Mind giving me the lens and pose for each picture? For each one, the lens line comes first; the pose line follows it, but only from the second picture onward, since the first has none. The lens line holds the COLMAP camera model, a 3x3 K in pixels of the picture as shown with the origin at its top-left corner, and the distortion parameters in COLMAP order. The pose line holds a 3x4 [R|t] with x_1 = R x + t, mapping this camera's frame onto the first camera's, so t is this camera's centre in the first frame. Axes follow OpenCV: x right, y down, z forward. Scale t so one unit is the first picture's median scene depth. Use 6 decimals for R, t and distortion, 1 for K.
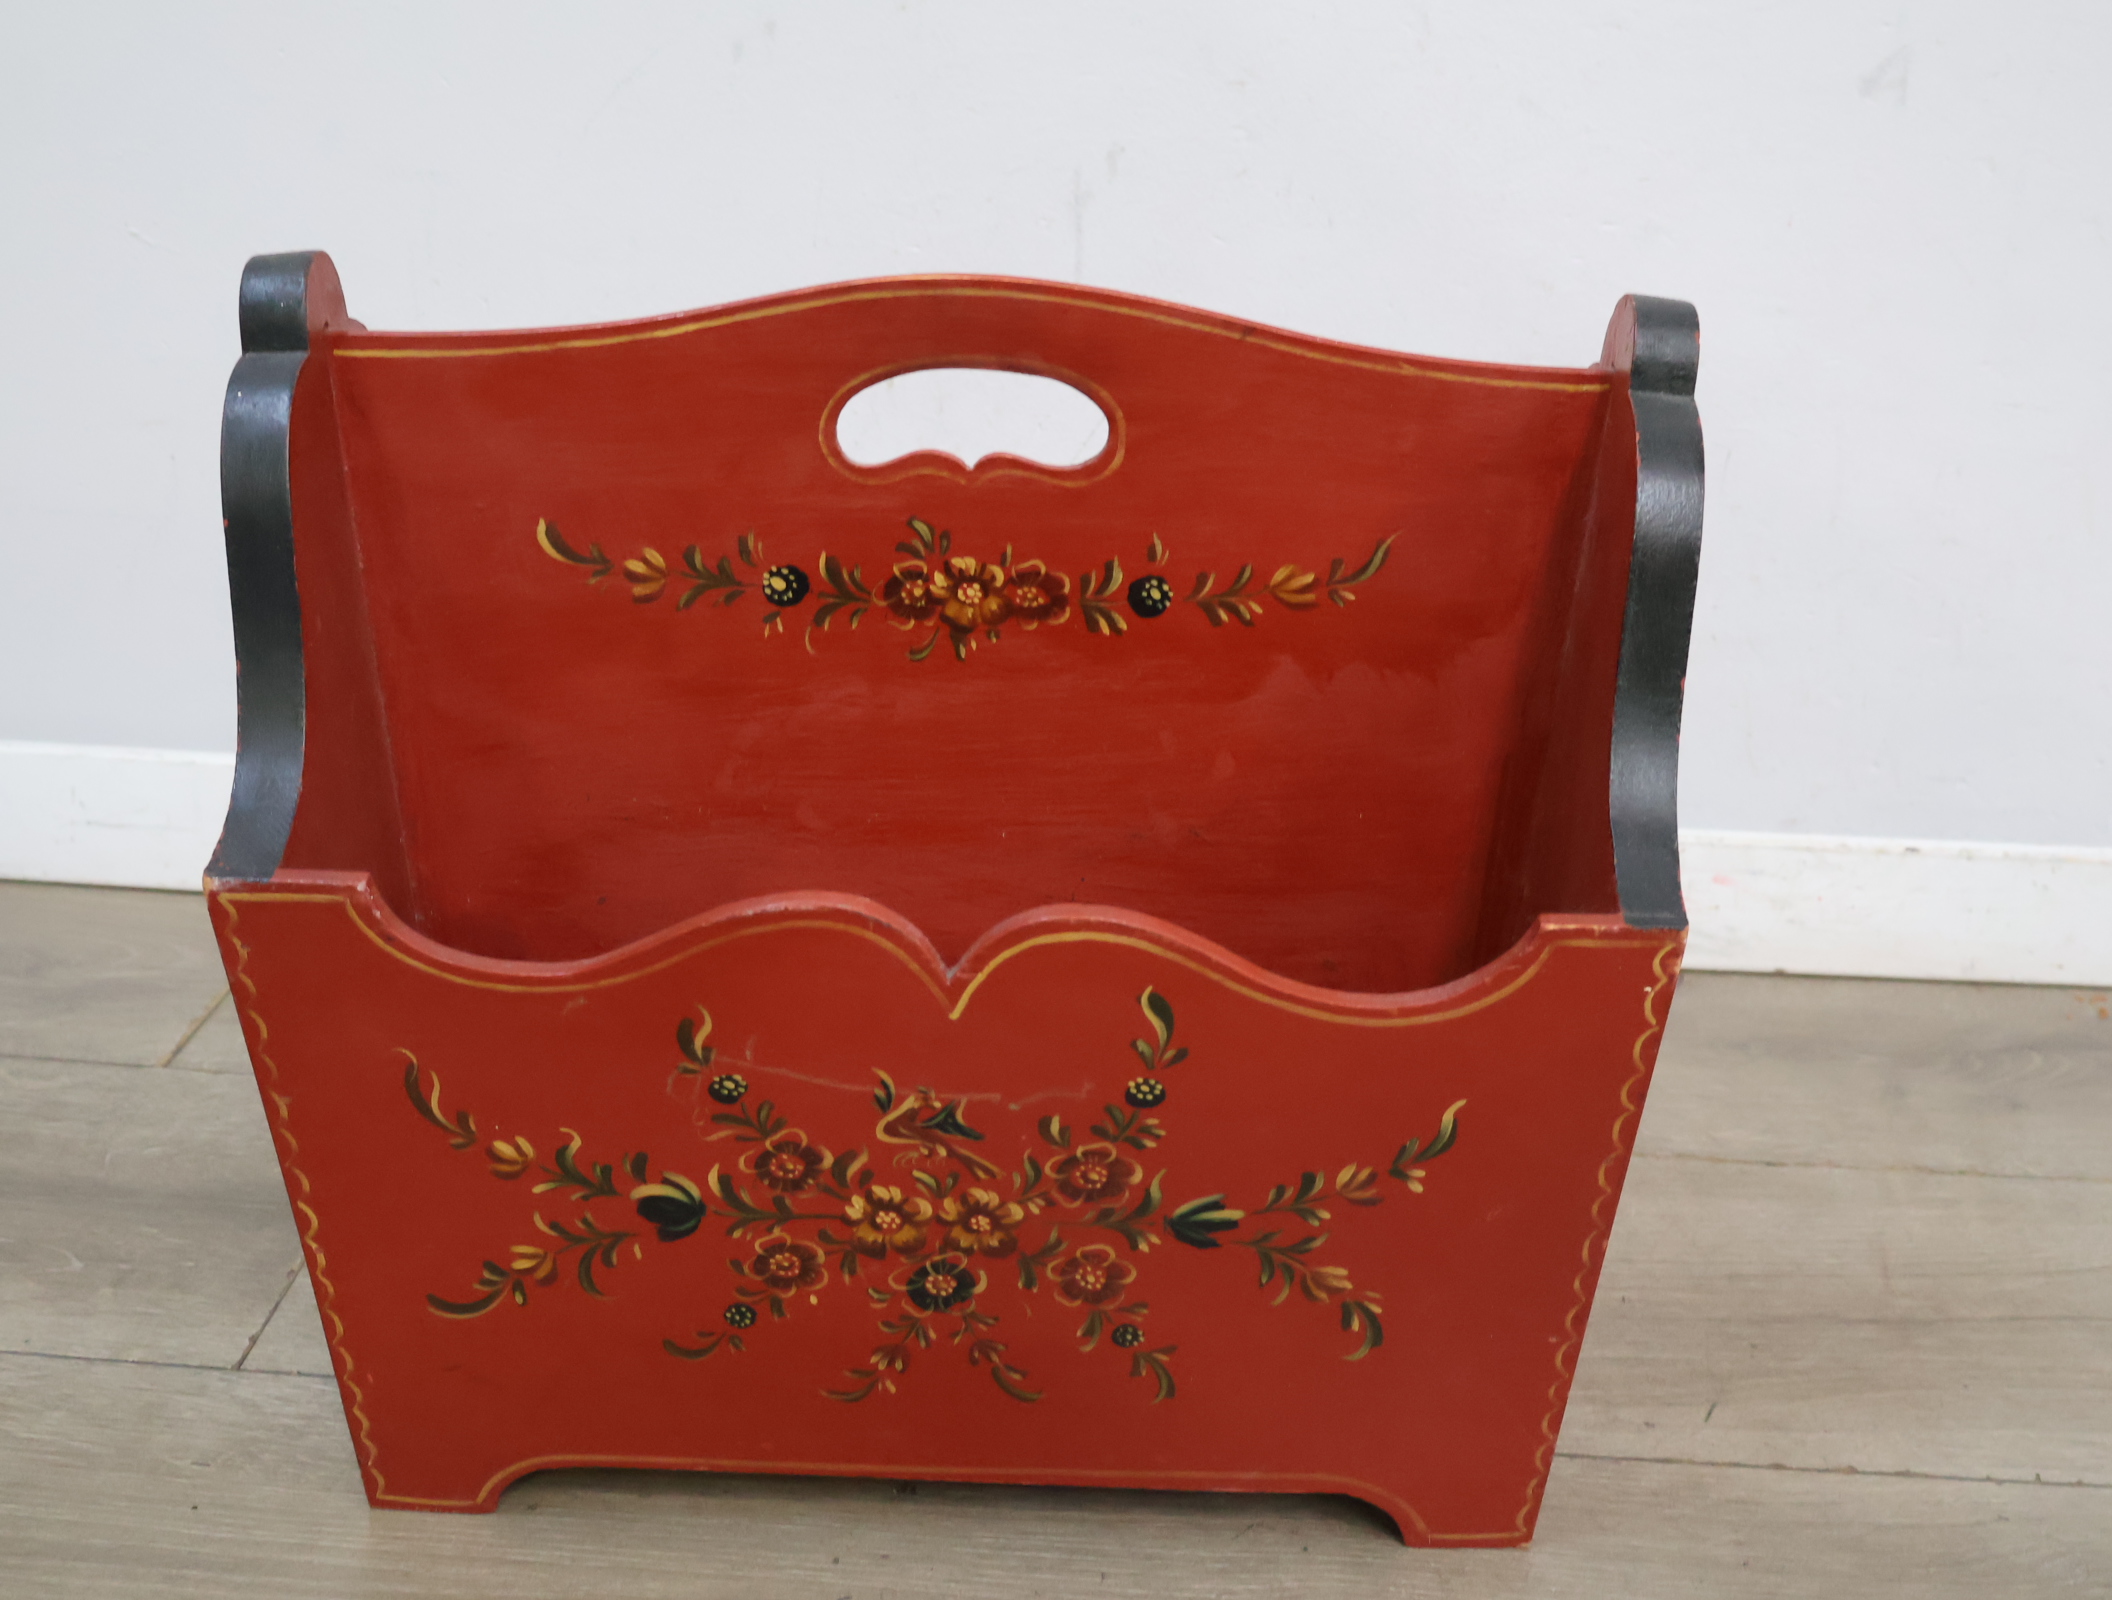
lens RADIAL K [[2354.2, 0, 1054.1], [0, 2354.2, 791.9], [0, 0, 1]] dist [0.010513, 0.000000]
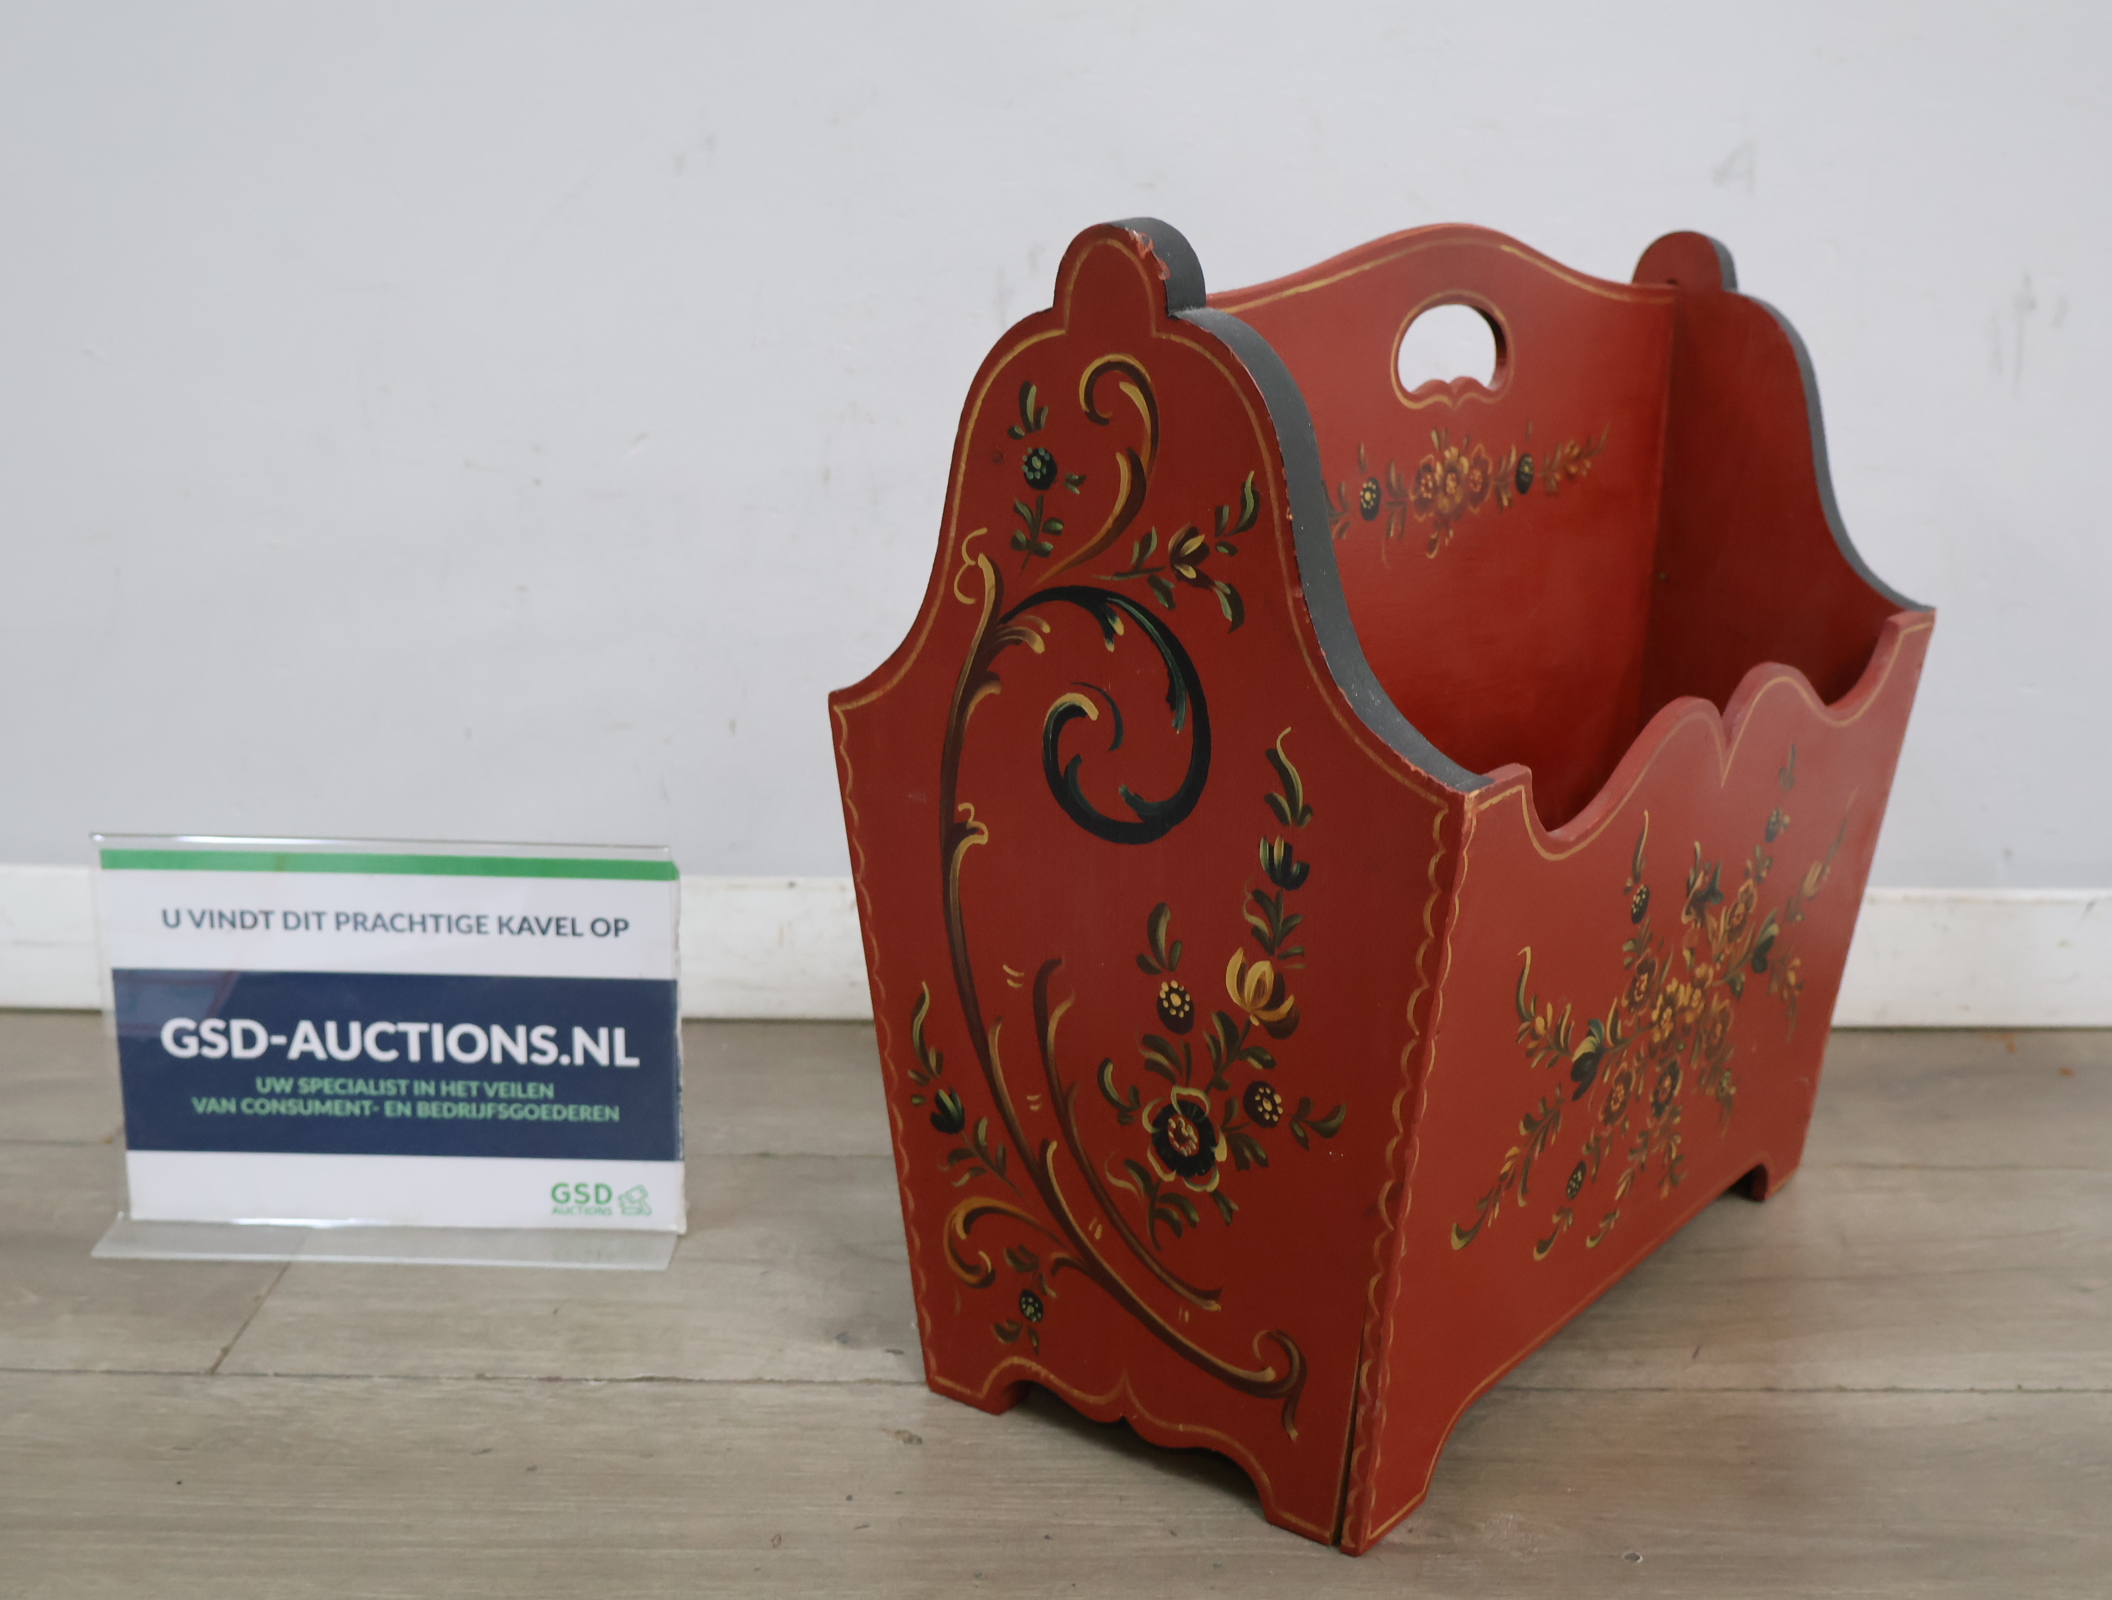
lens RADIAL K [[2354.2, 0, 1046.8], [0, 2354.2, 796.5], [0, 0, 1]] dist [0.010513, 0.000000]
pose [[0.997206, -0.029217, 0.068752, -0.064220], [0.039764, 0.986729, -0.157430, 0.181029], [-0.063240, 0.159724, 0.985134, -0.017971]]
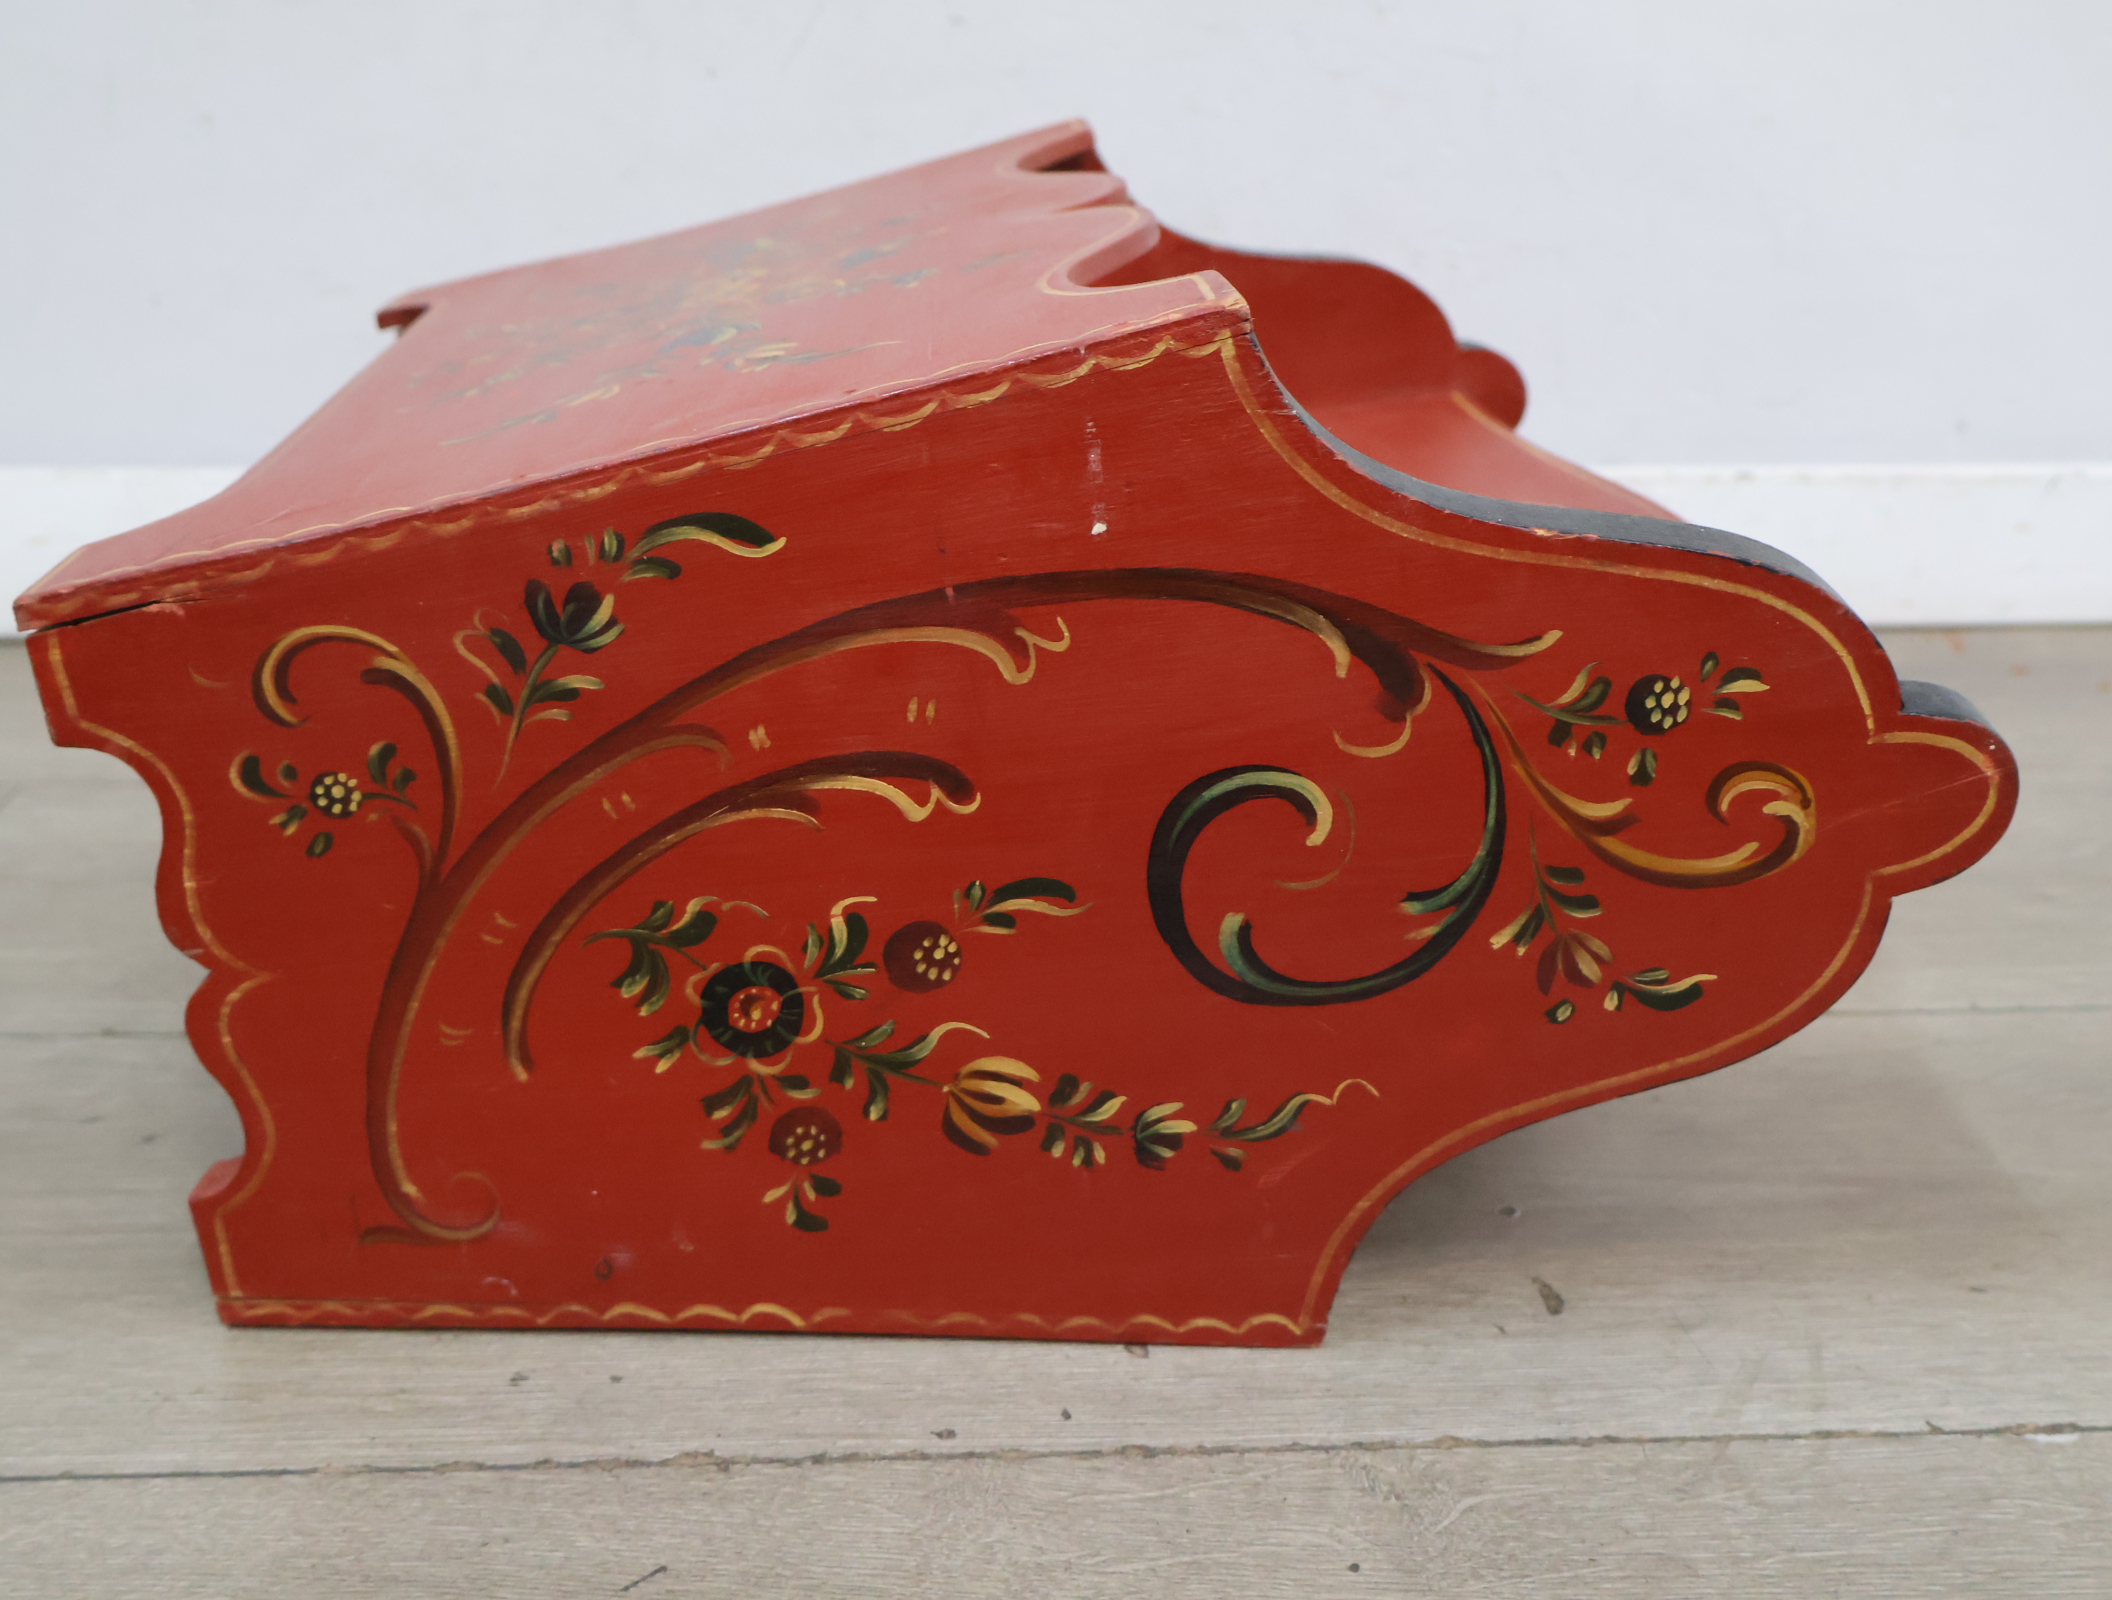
lens RADIAL K [[2354.2, 0, 1050.2], [0, 2354.2, 809.9], [0, 0, 1]] dist [0.010513, 0.000000]
pose [[0.993610, -0.055583, 0.098230, 0.004683], [0.058341, 0.997973, -0.025427, 0.219802], [-0.096617, 0.030996, 0.994839, 0.179391]]
